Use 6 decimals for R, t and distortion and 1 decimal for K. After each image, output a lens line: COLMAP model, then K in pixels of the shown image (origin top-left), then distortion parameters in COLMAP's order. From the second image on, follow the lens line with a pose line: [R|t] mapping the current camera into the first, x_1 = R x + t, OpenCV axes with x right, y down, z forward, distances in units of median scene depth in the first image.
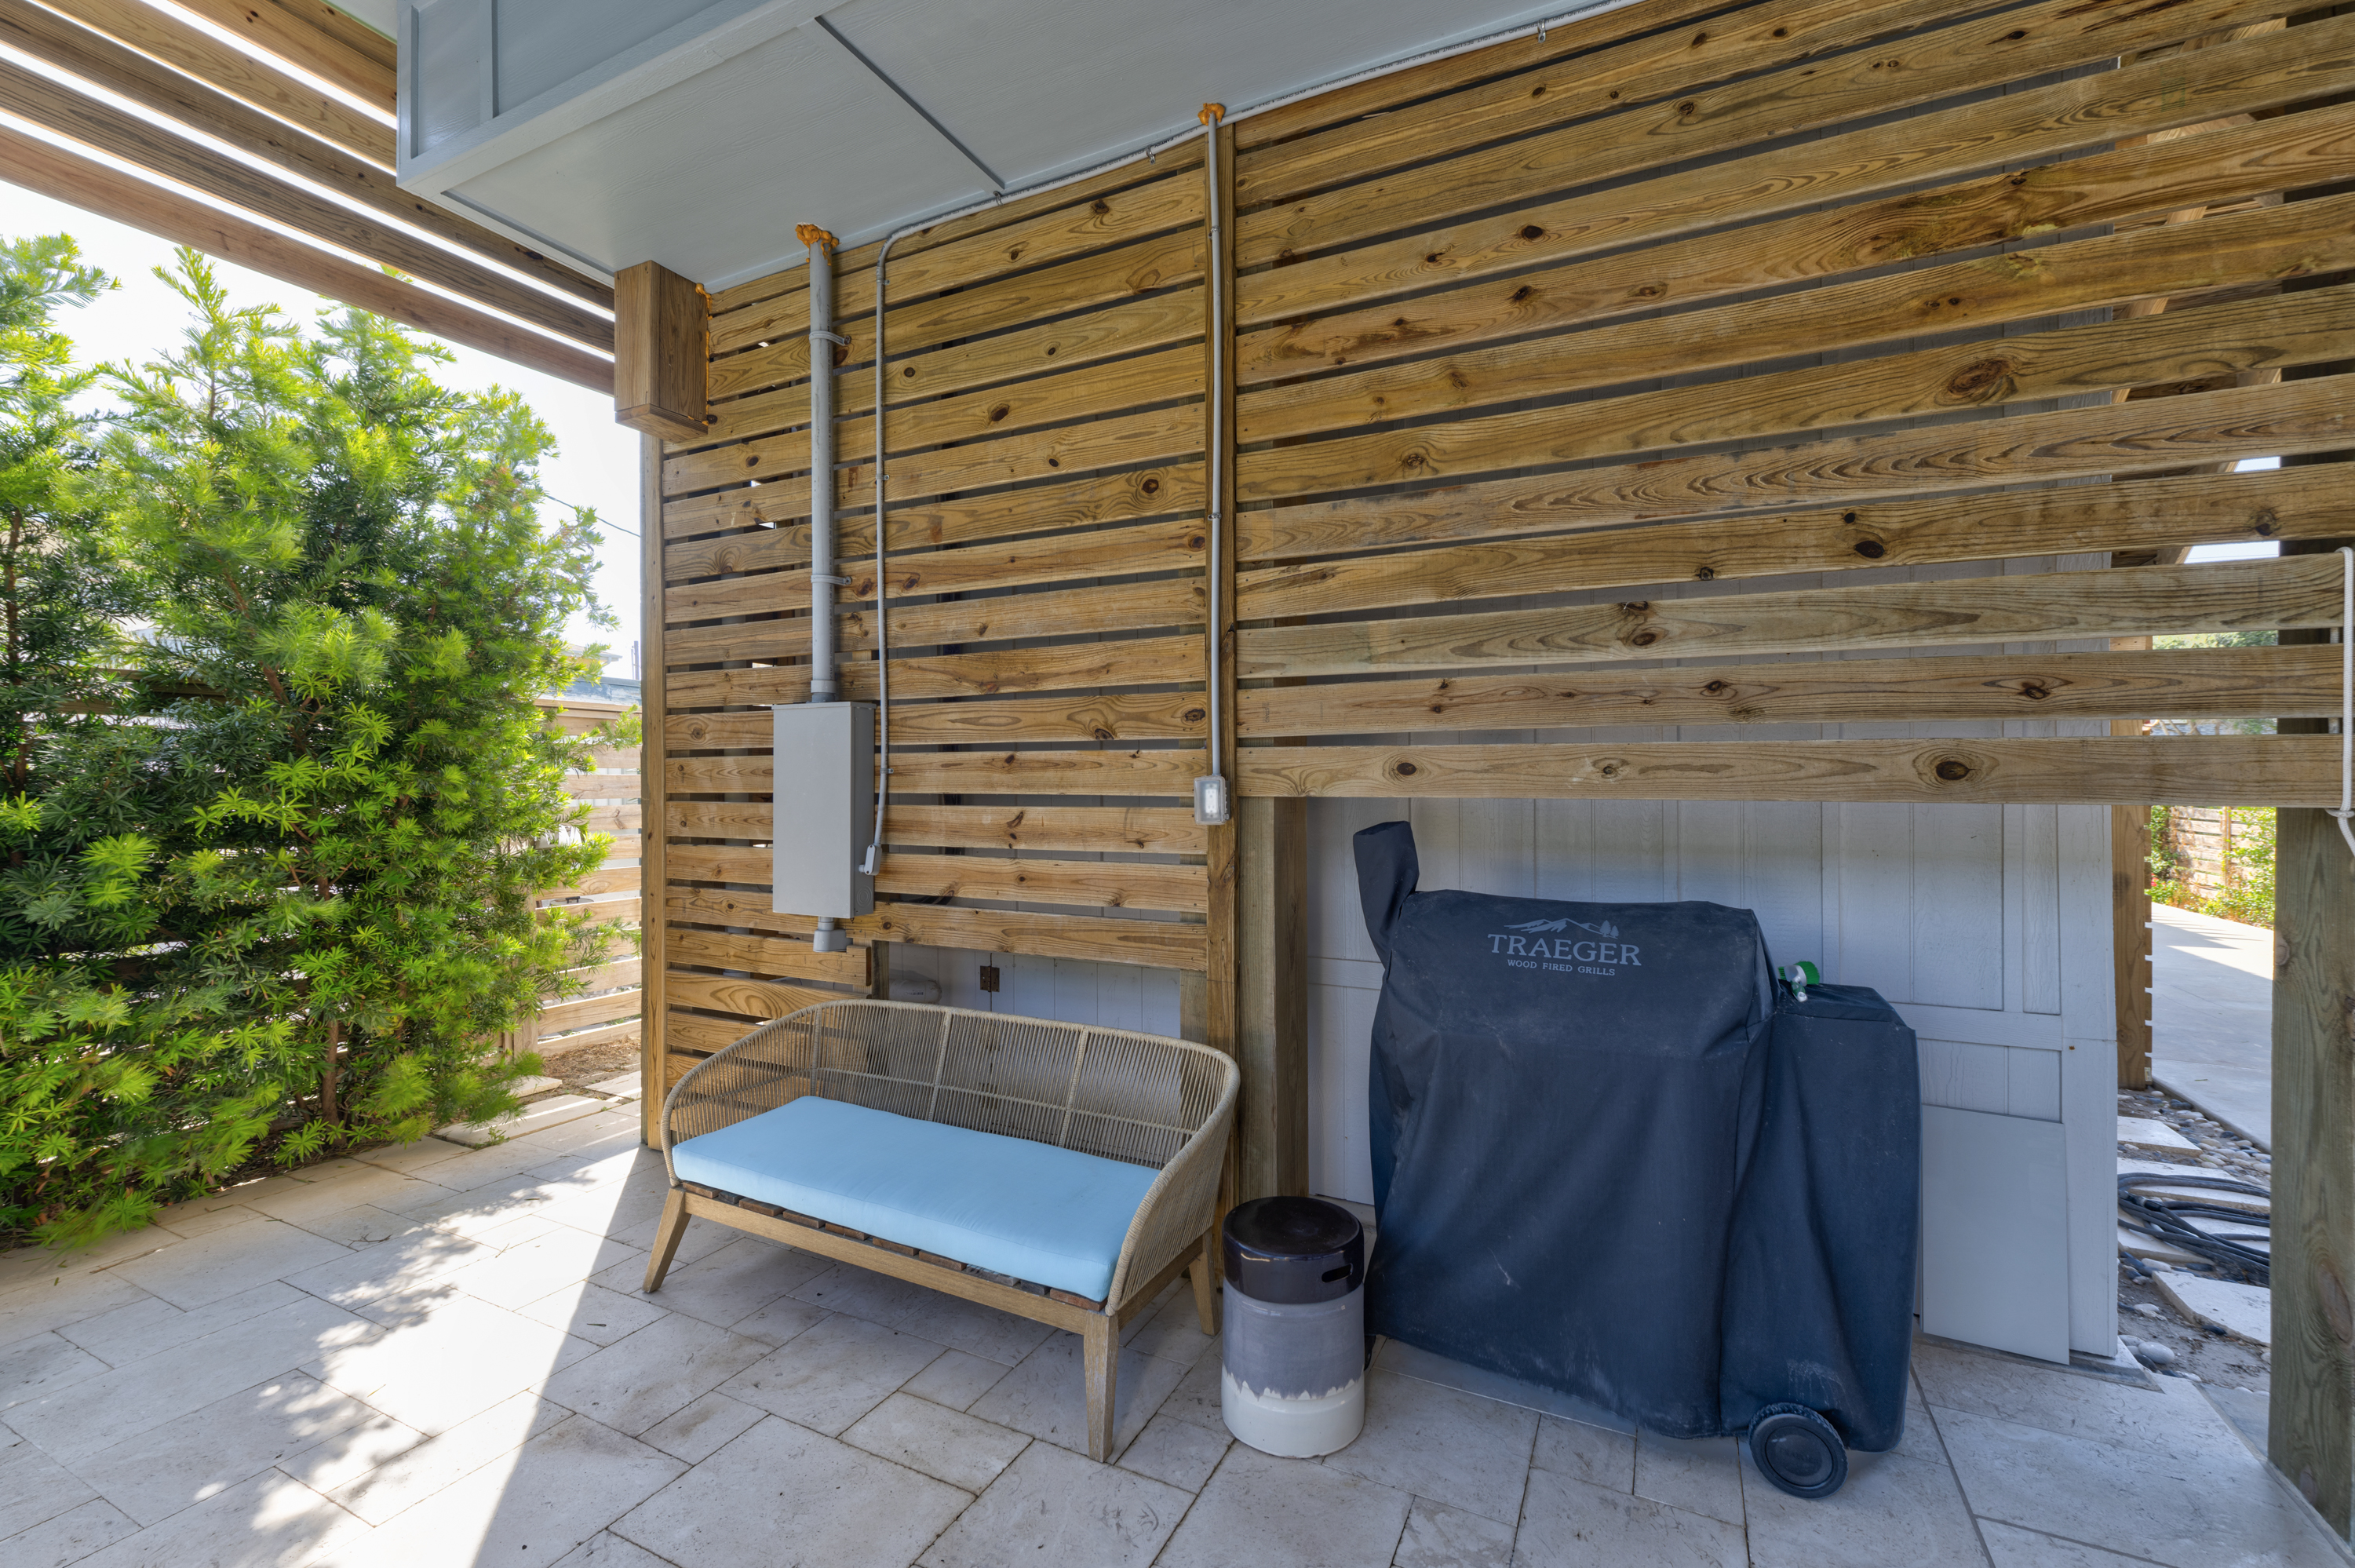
lens RADIAL K [[1011.9, 0, 1188.7], [0, 1011.9, 786.1], [0, 0, 1]] dist [0.008936, 0.000333]
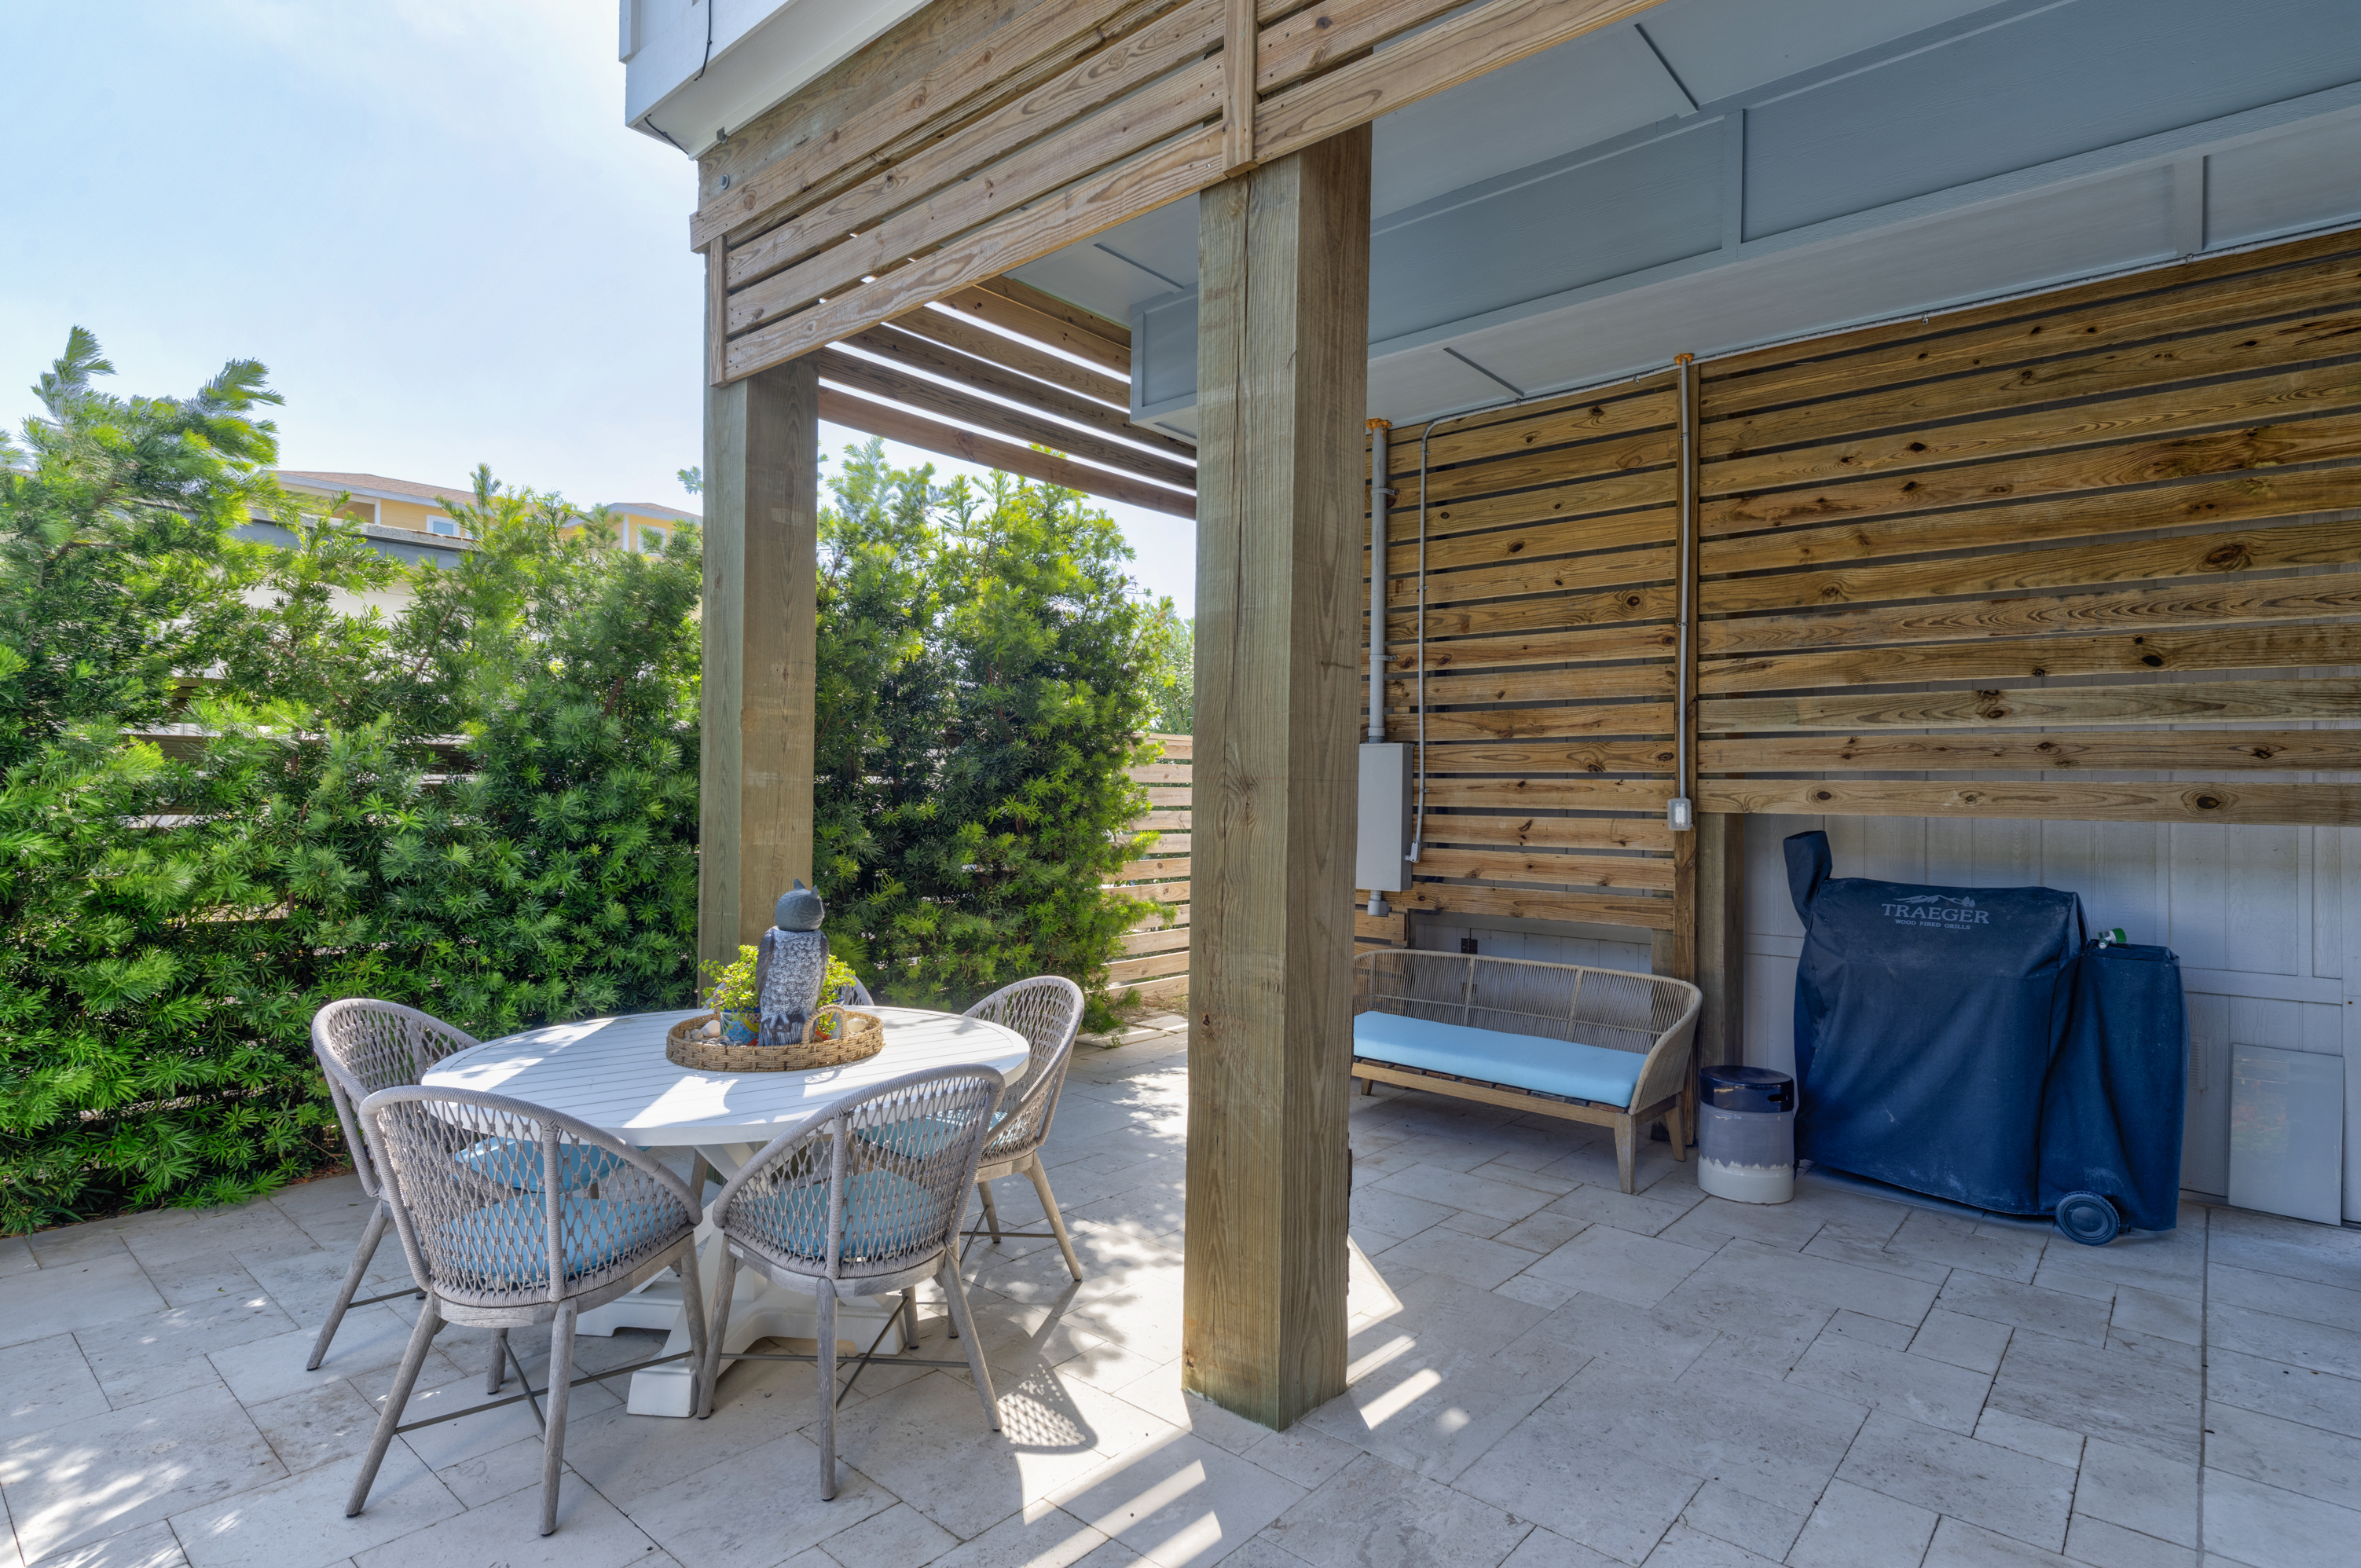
lens RADIAL K [[1212.7, 0, 1190.4], [0, 1212.7, 784.8], [0, 0, 1]] dist [0.001066, 0.002540]
pose [[0.968742, 0.011904, -0.247784, -0.252219], [-0.015262, 0.999816, -0.011638, 0.002277], [0.247600, 0.015056, 0.968745, -0.988578]]
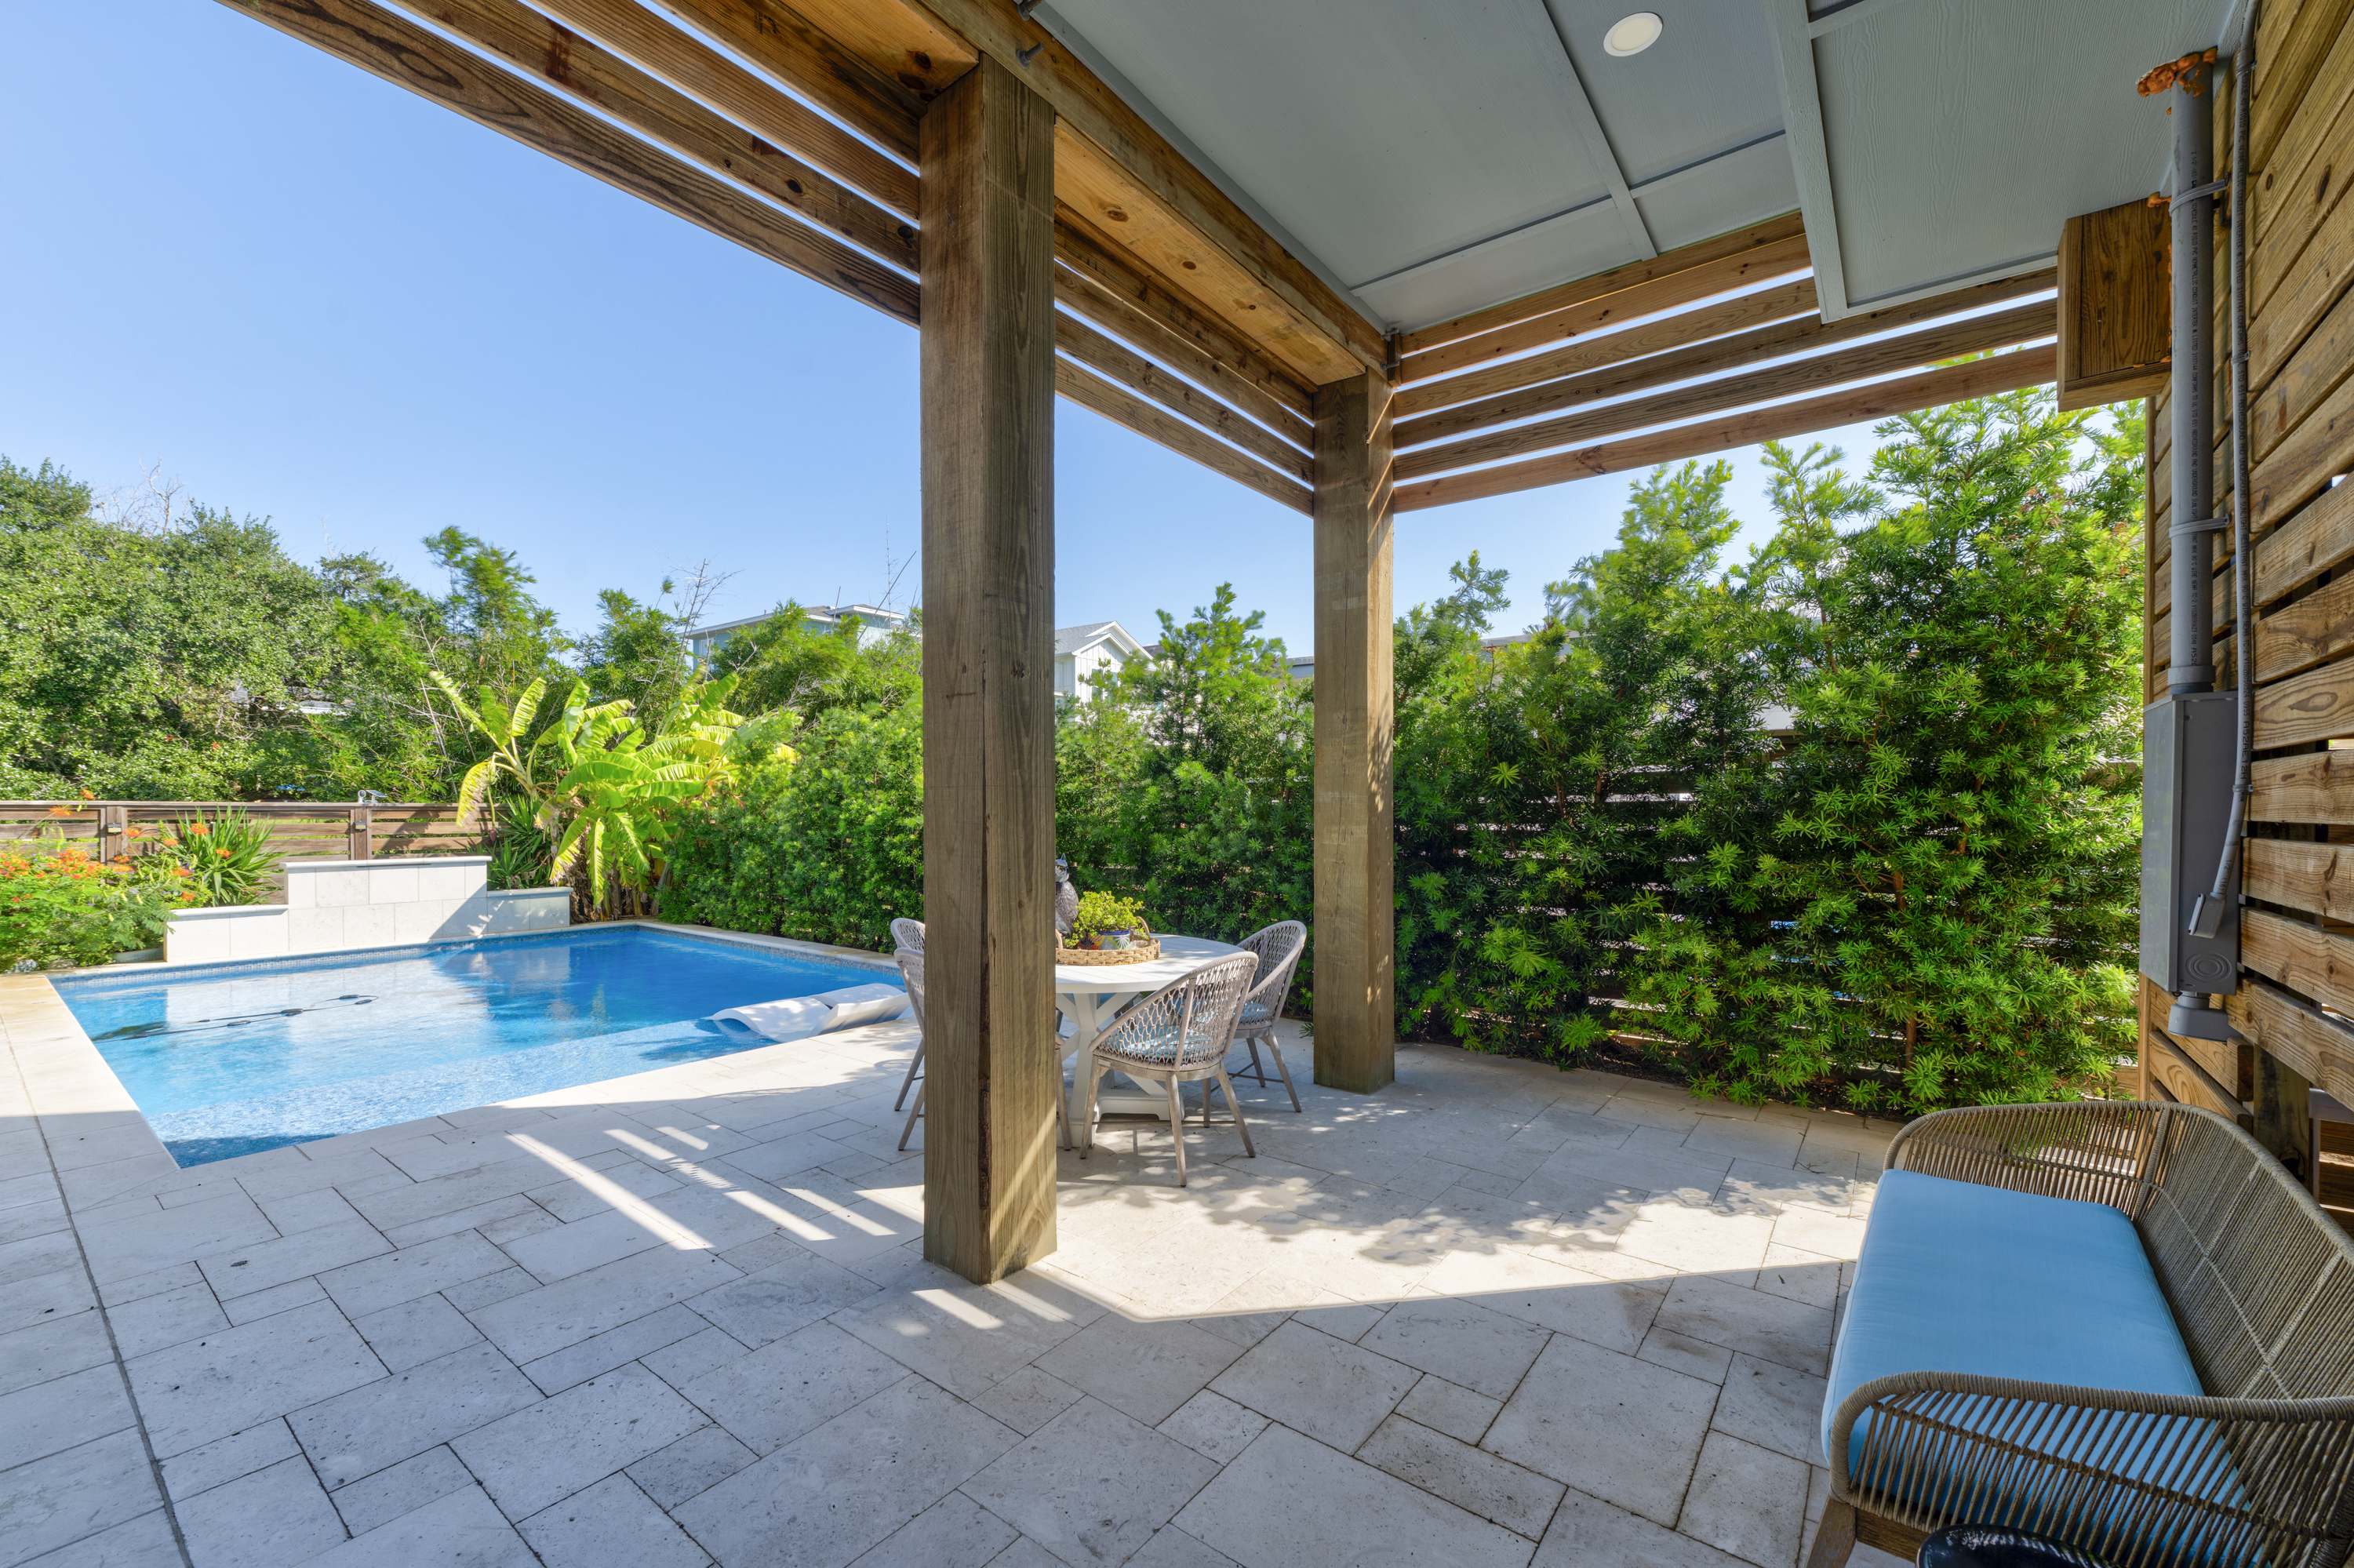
lens RADIAL K [[935.3, 0, 1163.8], [0, 935.3, 821.7], [0, 0, 1]] dist [0.003632, -0.001298]
pose [[-0.196710, 0.012977, -0.980376, 0.602949], [-0.003893, 0.999894, 0.014016, 0.001975], [0.980454, 0.006574, -0.196639, 0.540755]]
